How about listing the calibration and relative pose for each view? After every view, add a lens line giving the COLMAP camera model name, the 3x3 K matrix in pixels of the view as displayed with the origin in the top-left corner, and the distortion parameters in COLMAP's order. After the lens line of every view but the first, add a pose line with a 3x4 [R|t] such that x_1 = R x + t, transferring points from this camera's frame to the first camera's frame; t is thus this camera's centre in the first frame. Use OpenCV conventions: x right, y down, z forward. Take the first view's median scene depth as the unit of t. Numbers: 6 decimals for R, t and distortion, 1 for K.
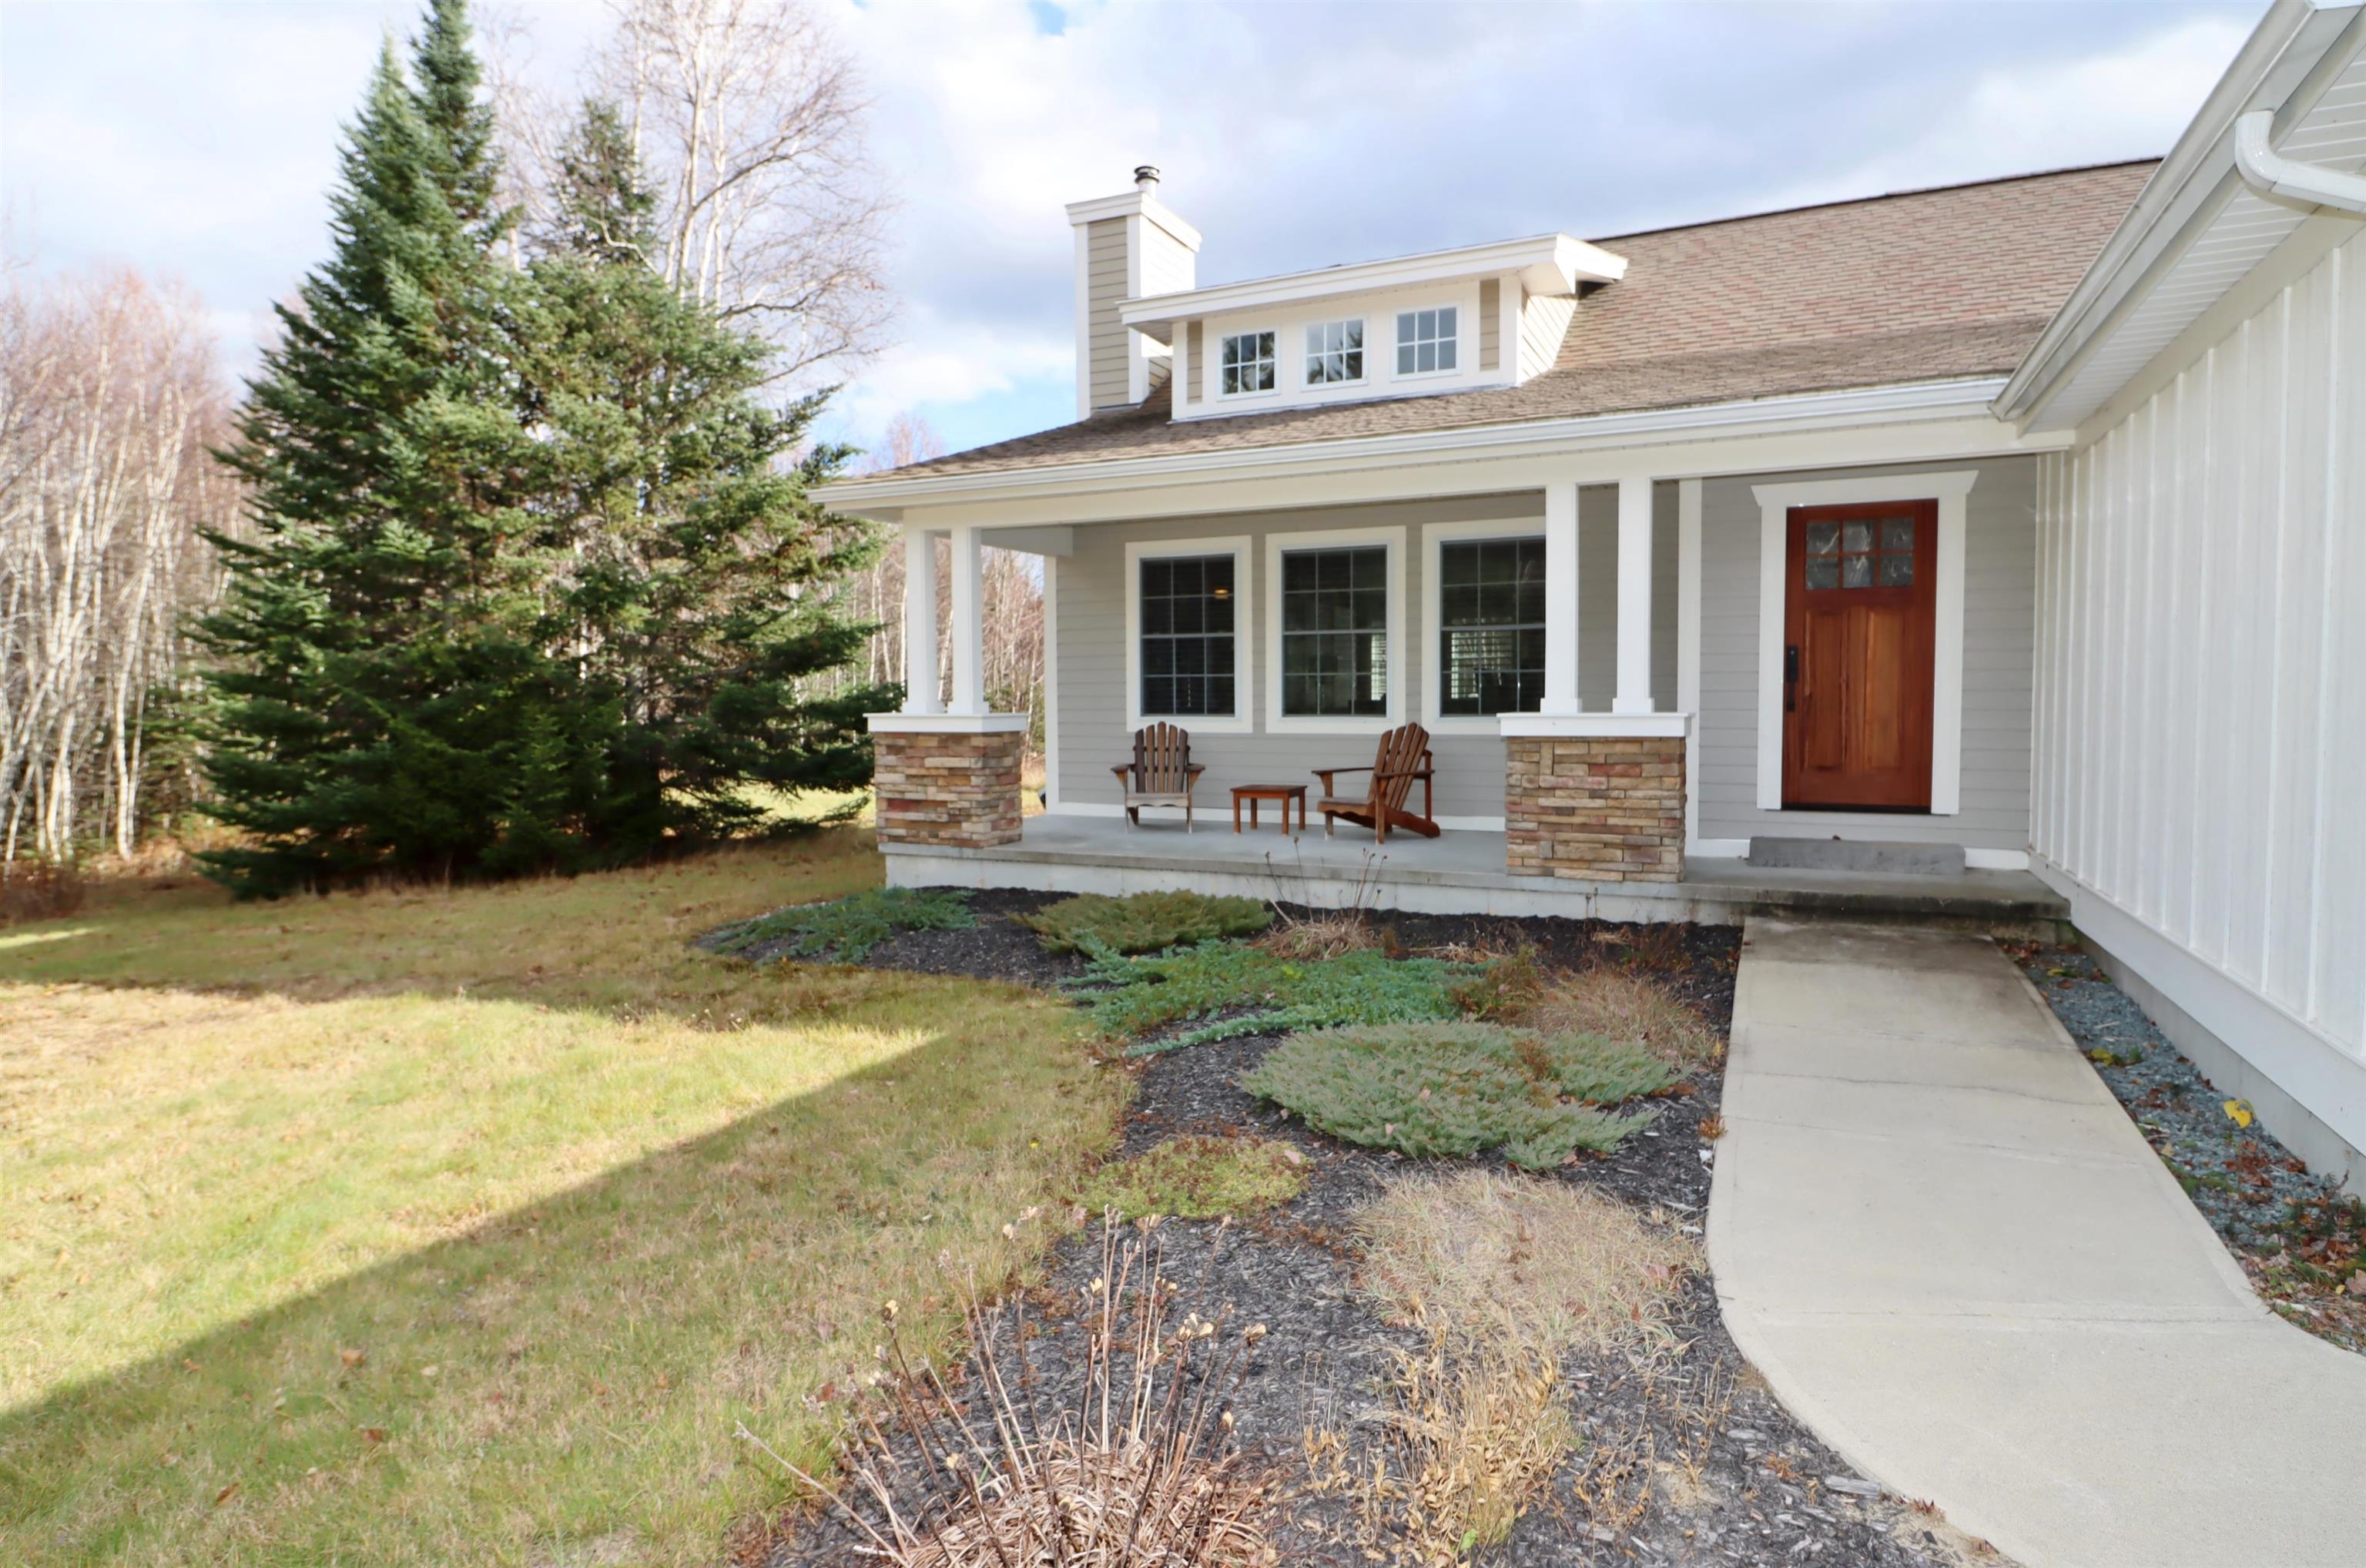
lens RADIAL K [[1295.2, 0, 1188.5], [0, 1295.2, 762.6], [0, 0, 1]] dist [0.004590, 0.000236]
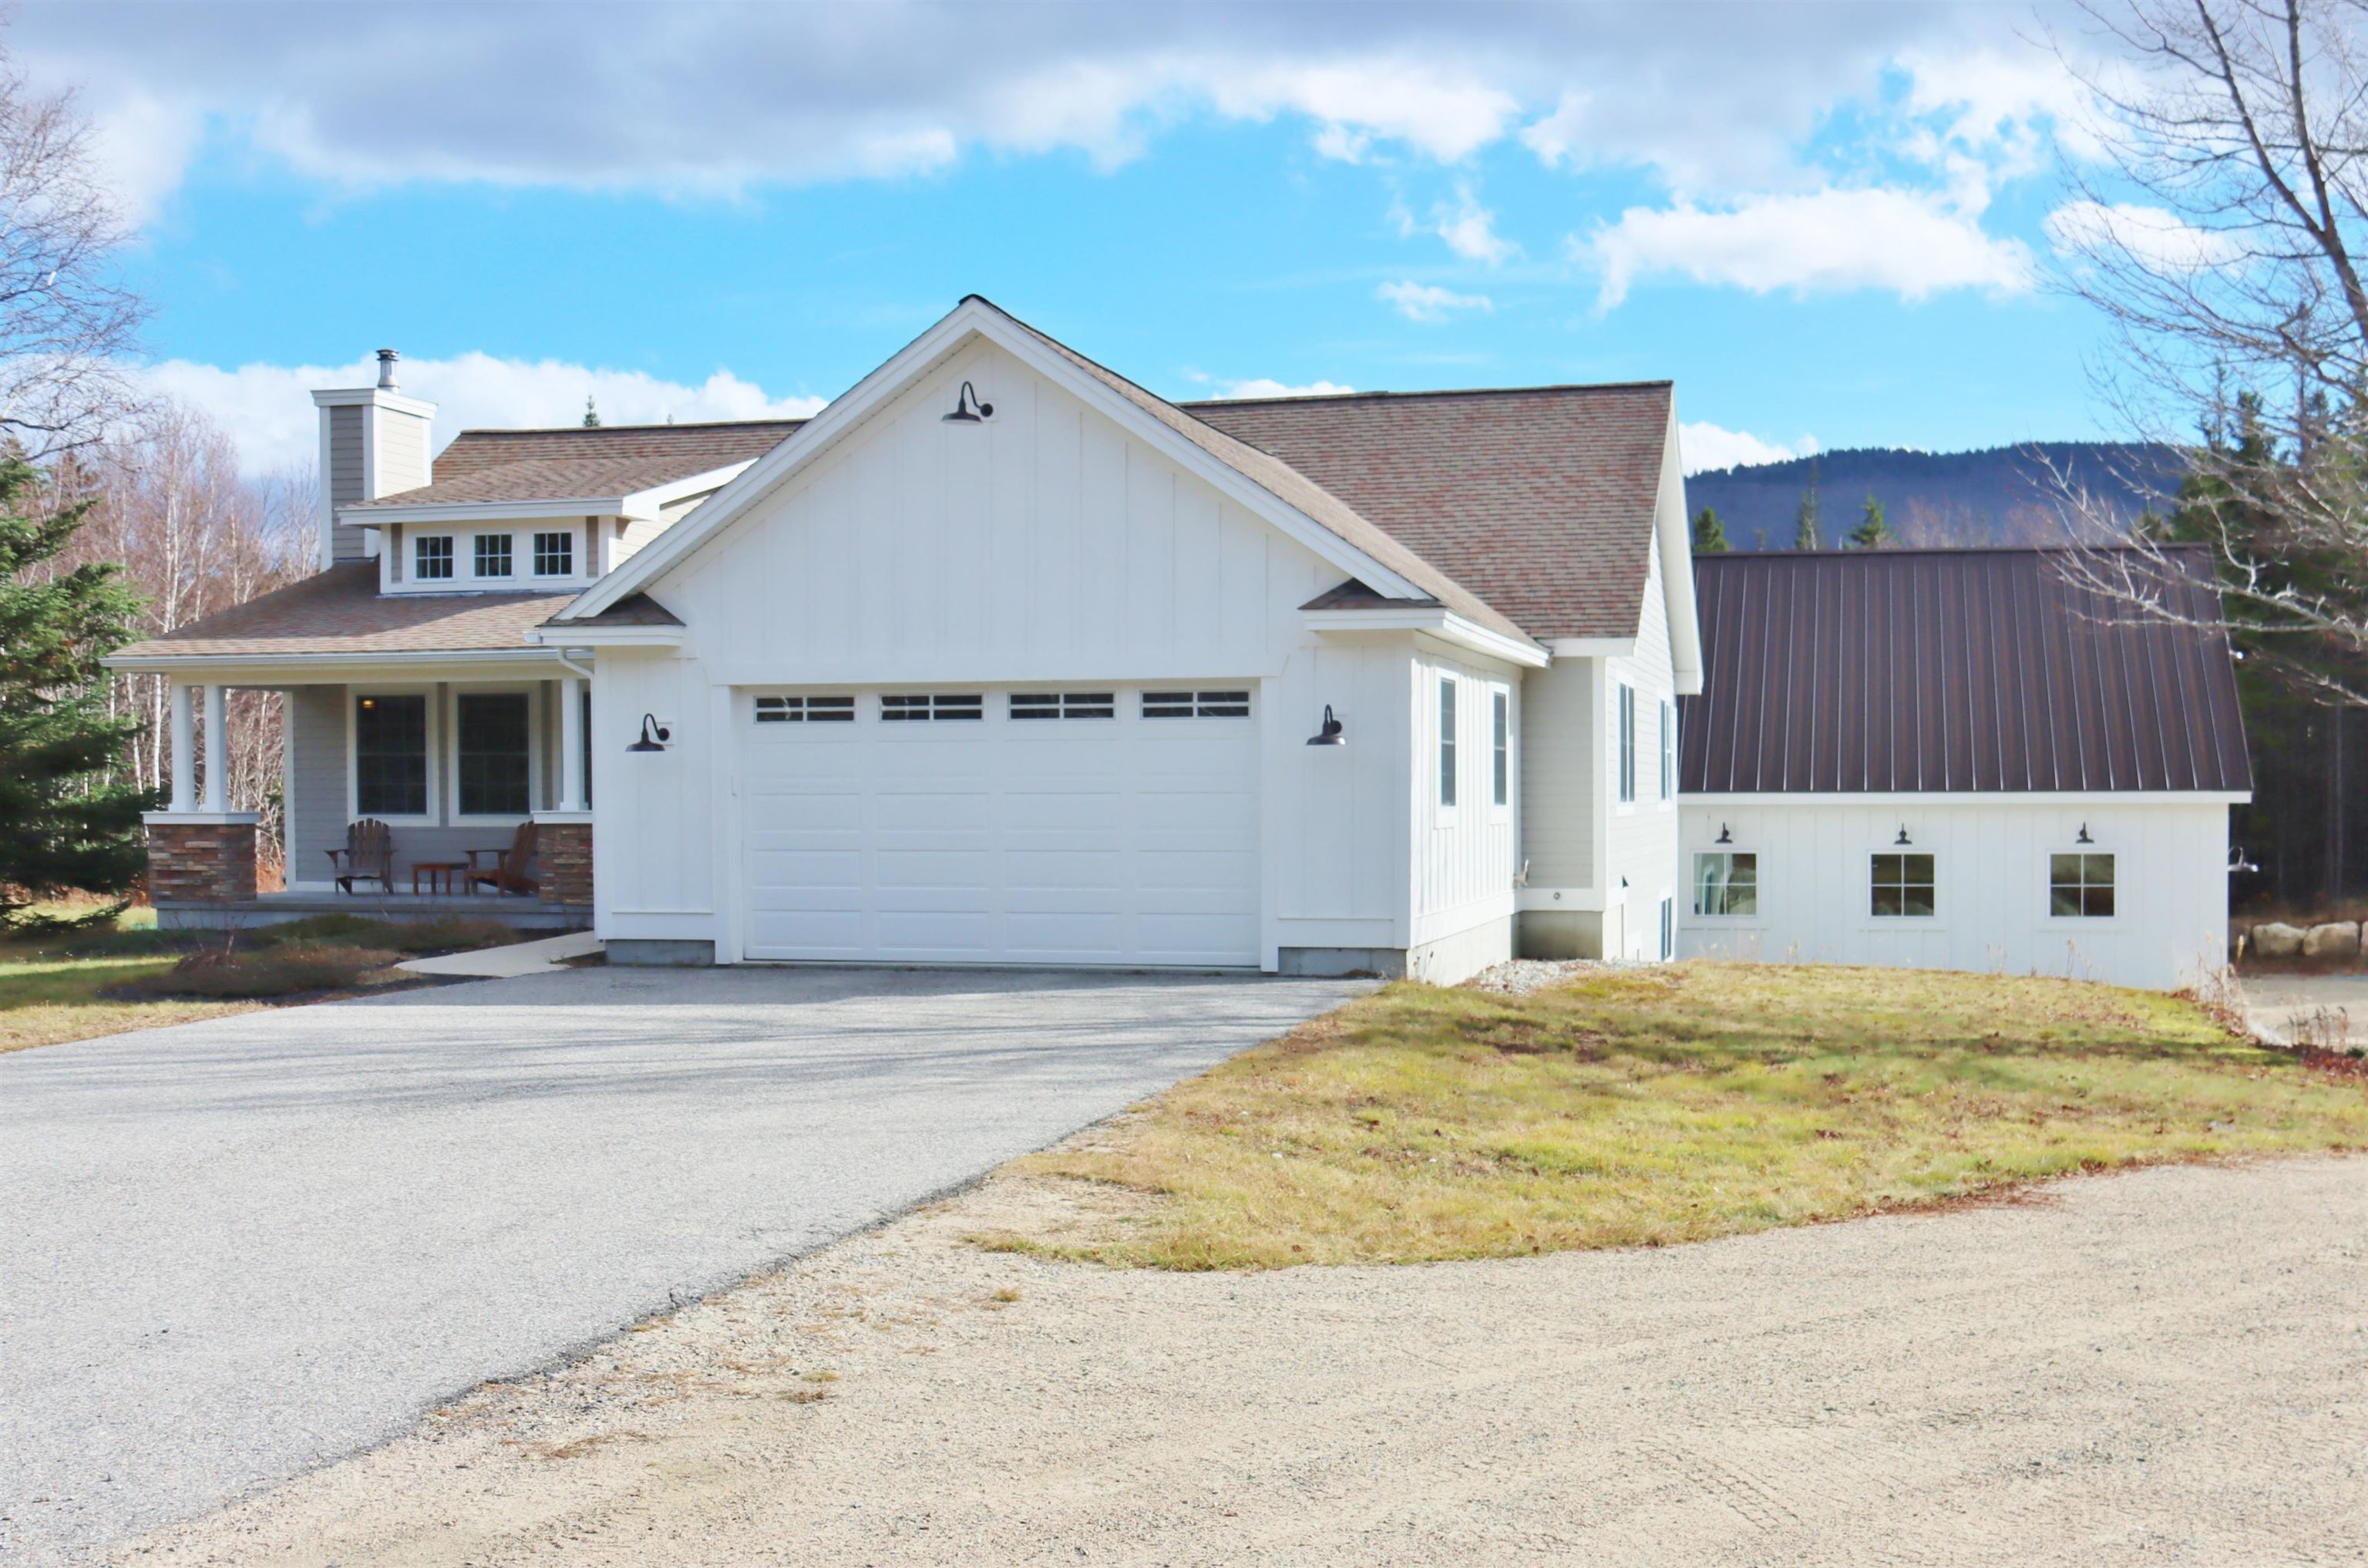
lens RADIAL K [[2571.2, 0, 1331.1], [0, 2571.2, 878.4], [0, 0, 1]] dist [-0.132568, 0.216906]
pose [[0.975233, -0.003933, 0.221146, 0.393717], [0.008010, 0.999814, -0.017542, 0.090105], [-0.221036, 0.018878, 0.975083, -1.899172]]
